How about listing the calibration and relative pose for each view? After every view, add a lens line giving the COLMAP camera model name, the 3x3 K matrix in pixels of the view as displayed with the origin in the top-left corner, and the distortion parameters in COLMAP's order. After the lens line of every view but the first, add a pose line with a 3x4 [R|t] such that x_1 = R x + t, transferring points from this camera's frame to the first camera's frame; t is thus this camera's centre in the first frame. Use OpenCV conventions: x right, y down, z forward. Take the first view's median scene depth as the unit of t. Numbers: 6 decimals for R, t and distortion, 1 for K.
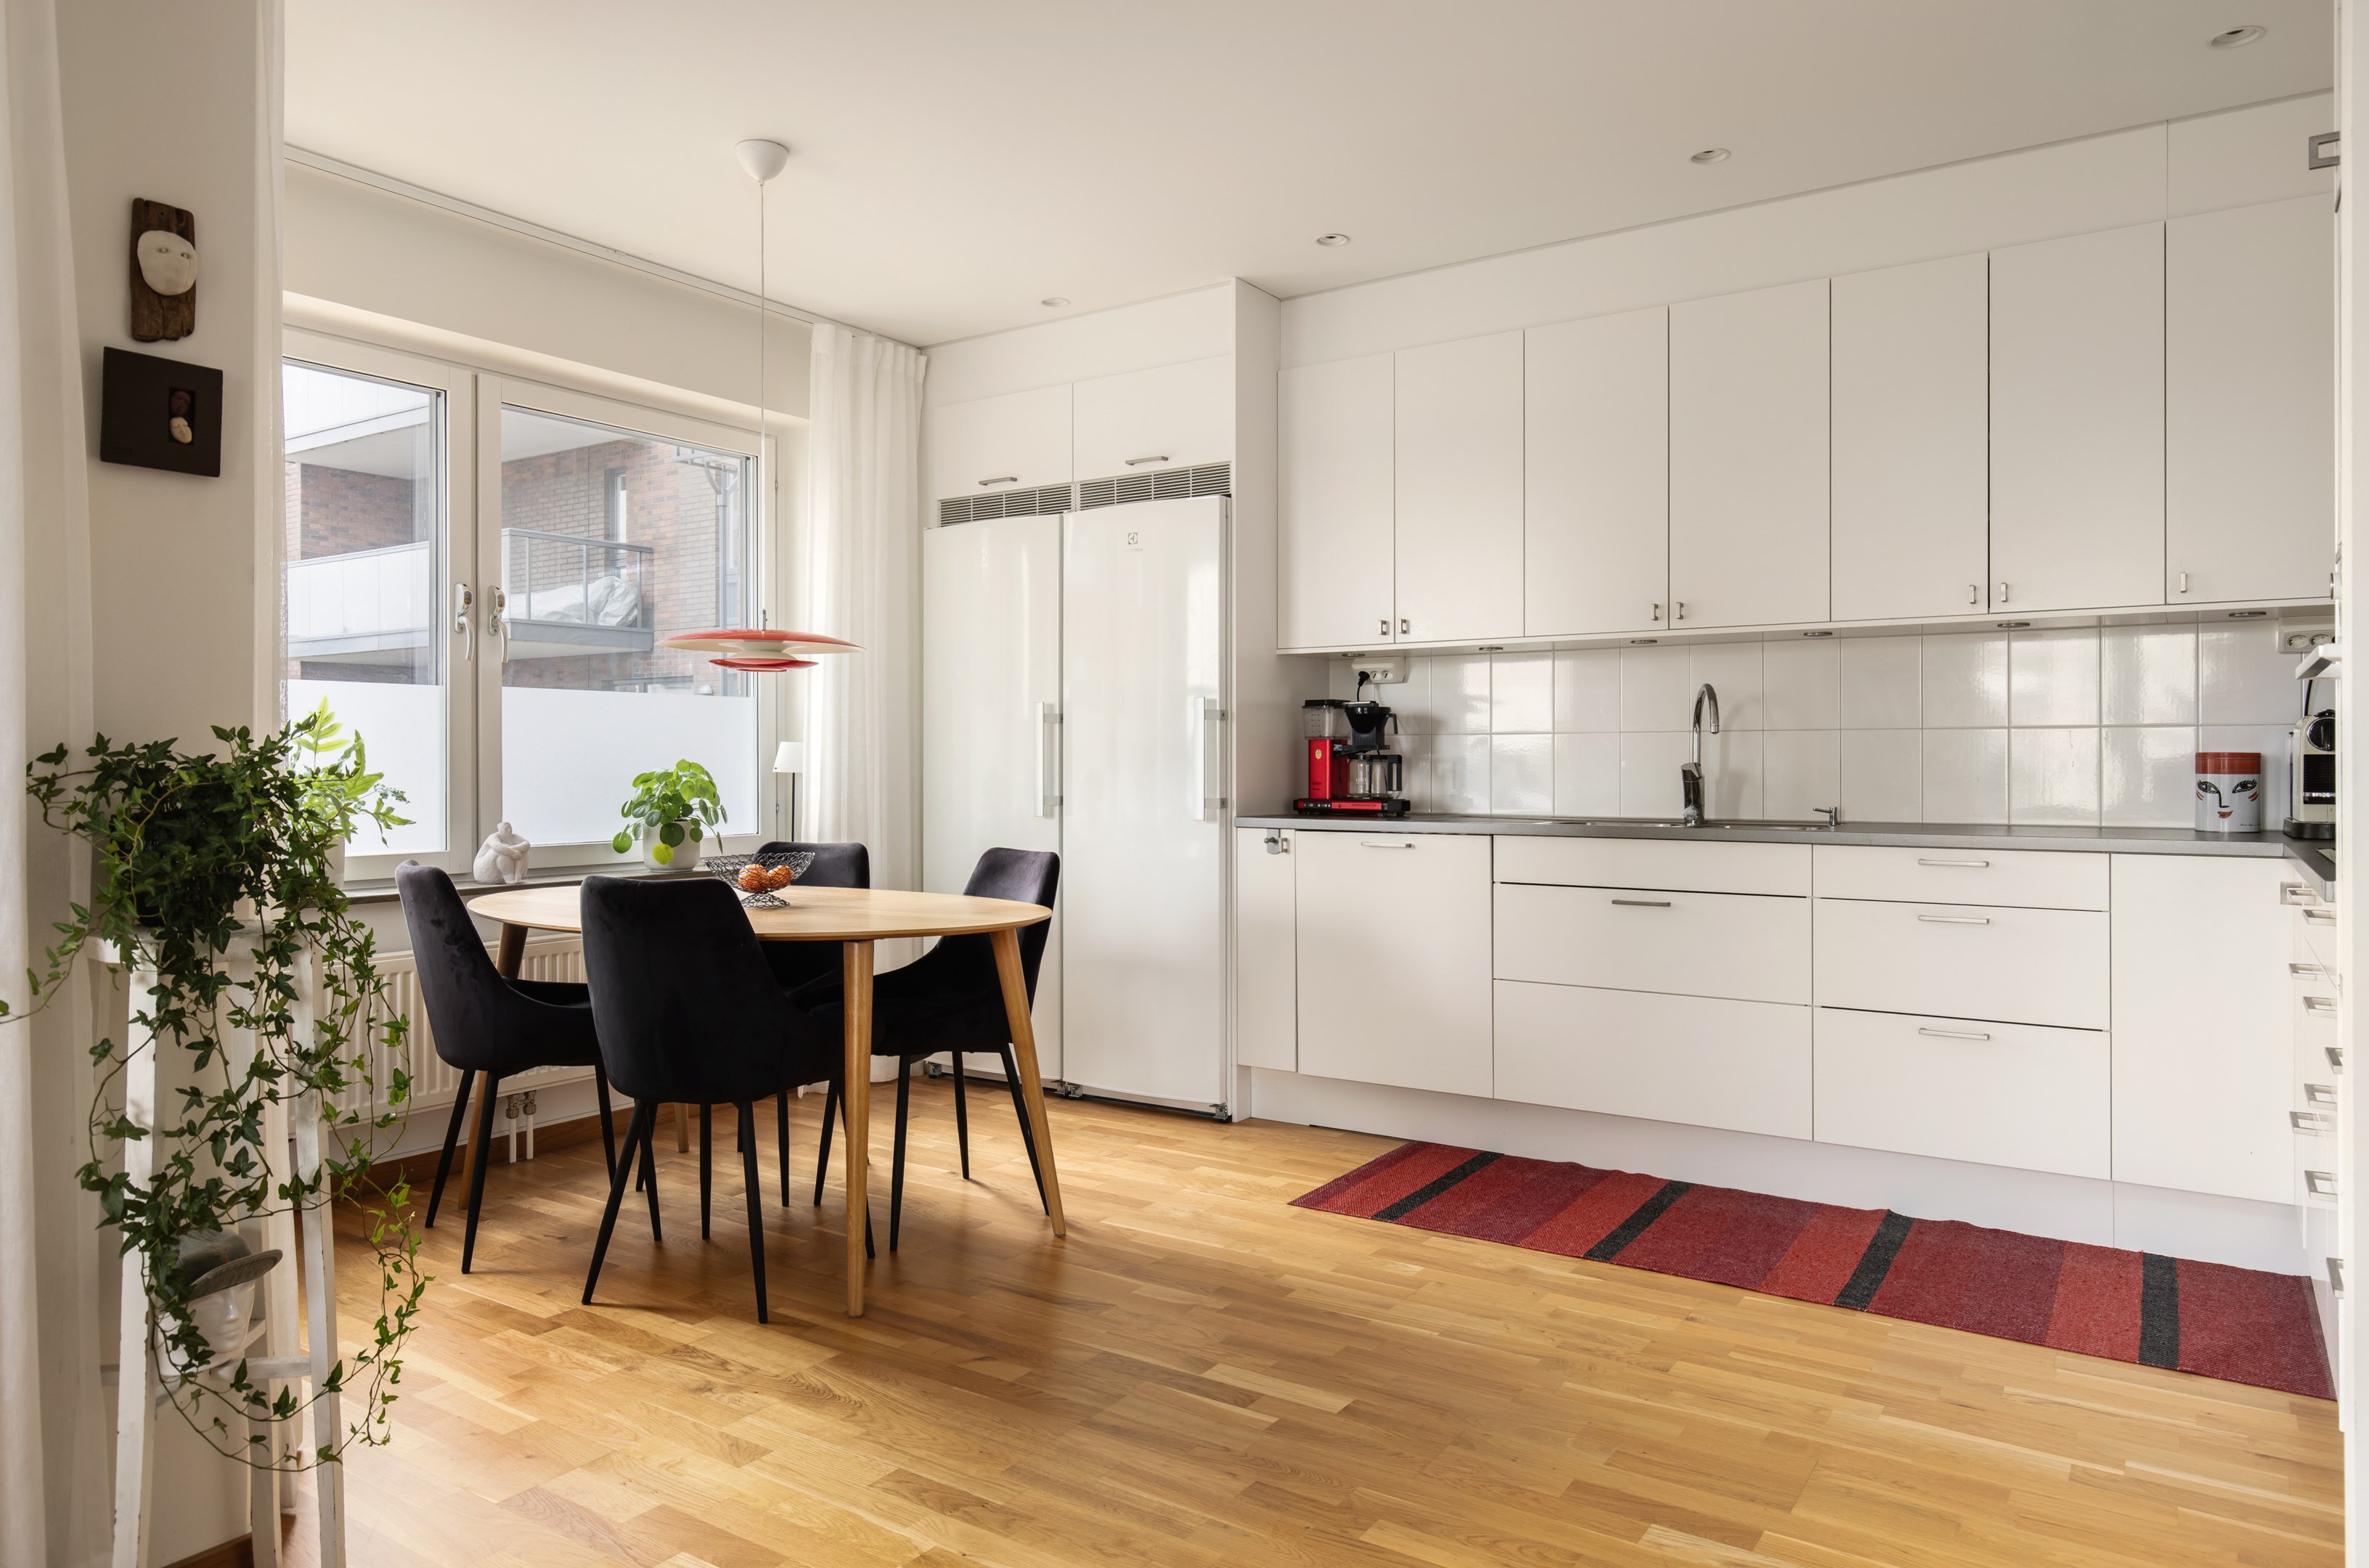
lens RADIAL K [[1486.4, 0, 1184.5], [0, 1486.4, 784.0], [0, 0, 1]] dist [-0.005691, 0.000045]
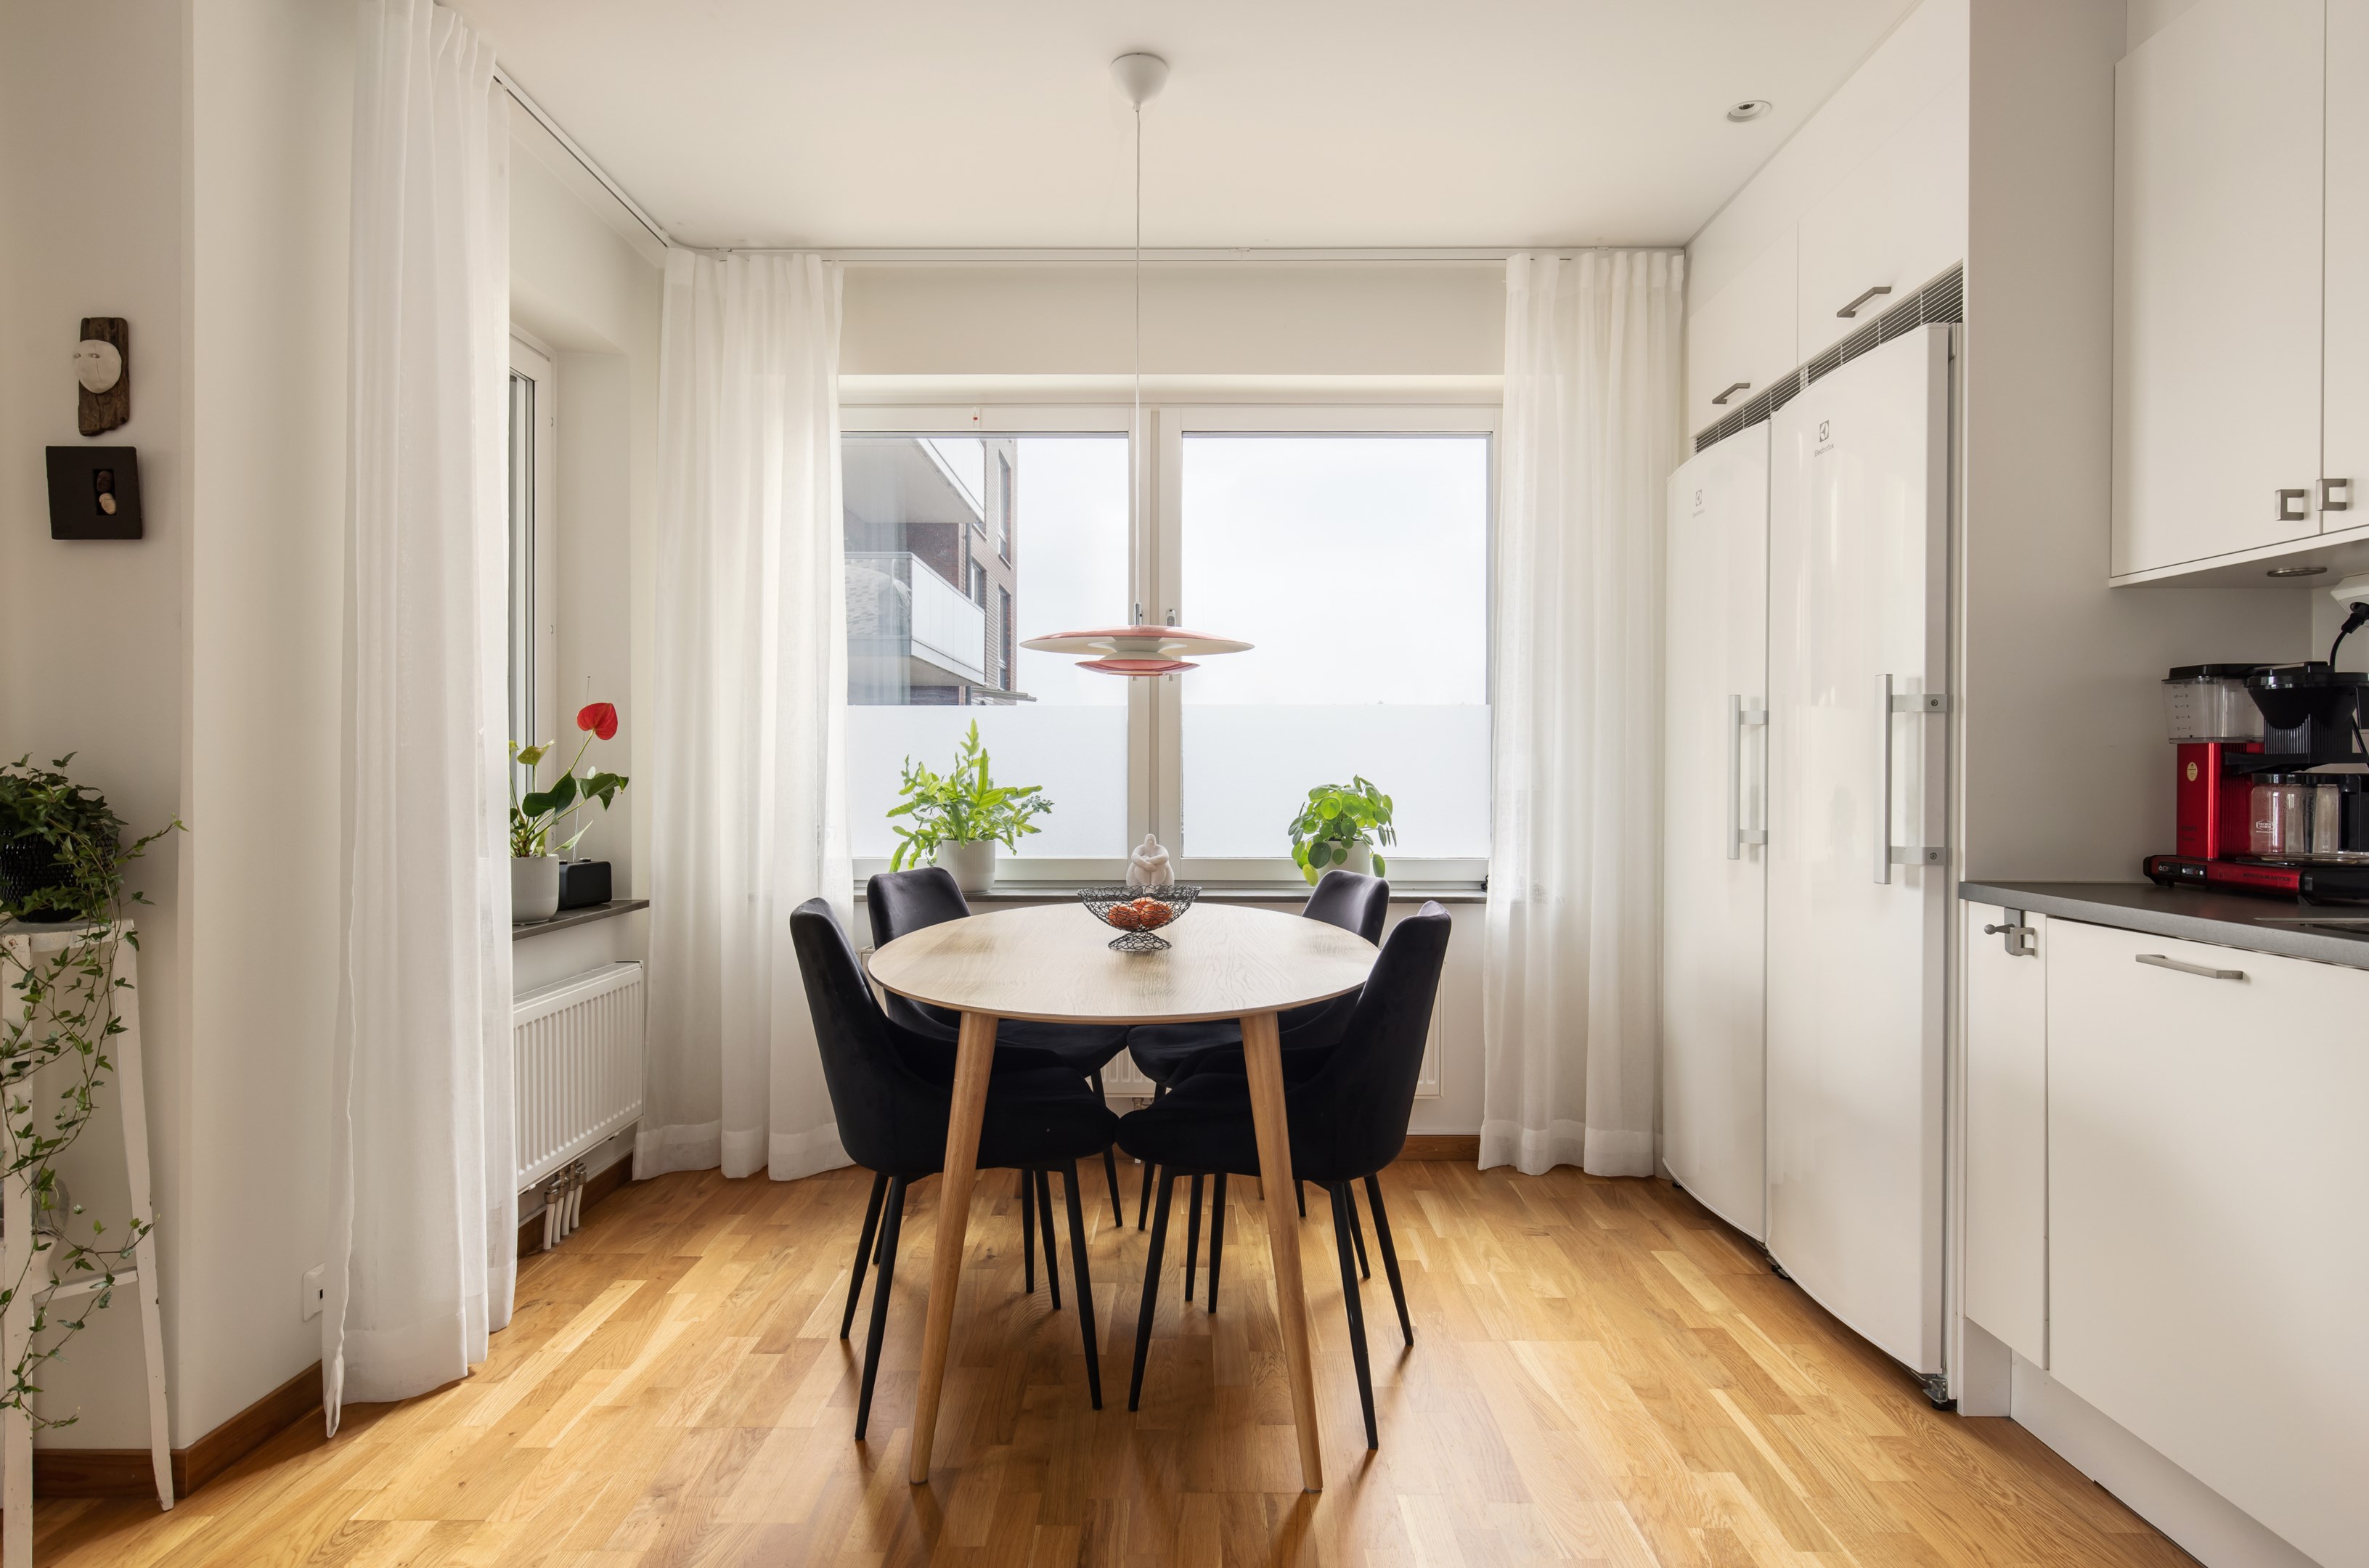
lens RADIAL K [[1278.1, 0, 1184.5], [0, 1278.1, 784.0], [0, 0, 1]] dist [-0.006919, -0.000035]
pose [[0.554080, 0.012002, -0.832377, 0.293503], [-0.015485, 0.999872, 0.004110, -0.013527], [0.832320, 0.010612, 0.554194, 0.514268]]
